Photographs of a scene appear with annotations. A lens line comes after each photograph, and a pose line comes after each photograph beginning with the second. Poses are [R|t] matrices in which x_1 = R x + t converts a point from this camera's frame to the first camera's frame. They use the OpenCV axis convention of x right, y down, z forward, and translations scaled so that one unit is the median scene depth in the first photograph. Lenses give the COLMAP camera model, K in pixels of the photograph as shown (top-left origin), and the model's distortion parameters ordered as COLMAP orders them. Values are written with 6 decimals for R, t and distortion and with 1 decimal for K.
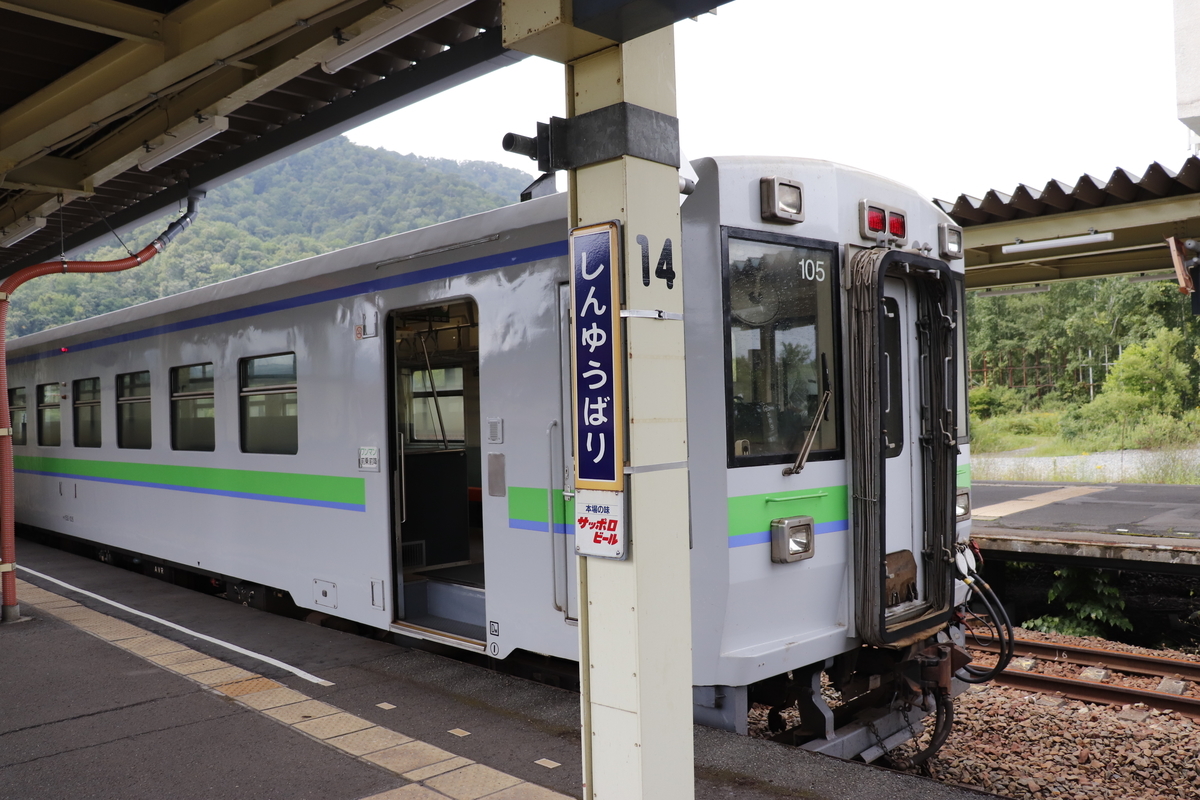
lens RADIAL K [[1017.1, 0, 600.0], [0, 1017.1, 400.0], [0, 0, 1]] dist [-0.186172, 0.177584]
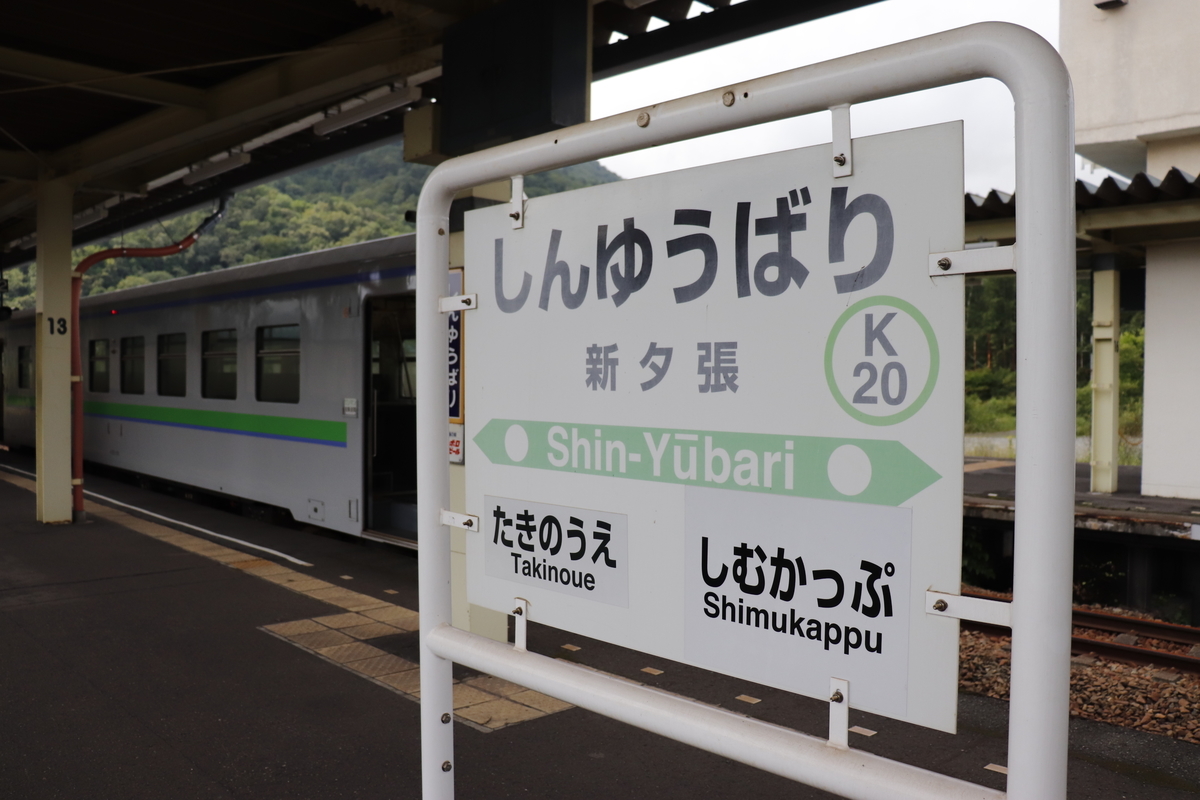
lens RADIAL K [[1017.1, 0, 600.0], [0, 1017.1, 400.0], [0, 0, 1]] dist [-0.186172, 0.177584]
pose [[0.999093, 0.035544, -0.023461, 0.108334], [-0.034758, 0.998848, 0.033094, -0.005926], [0.024610, -0.032248, 0.999177, -0.264410]]
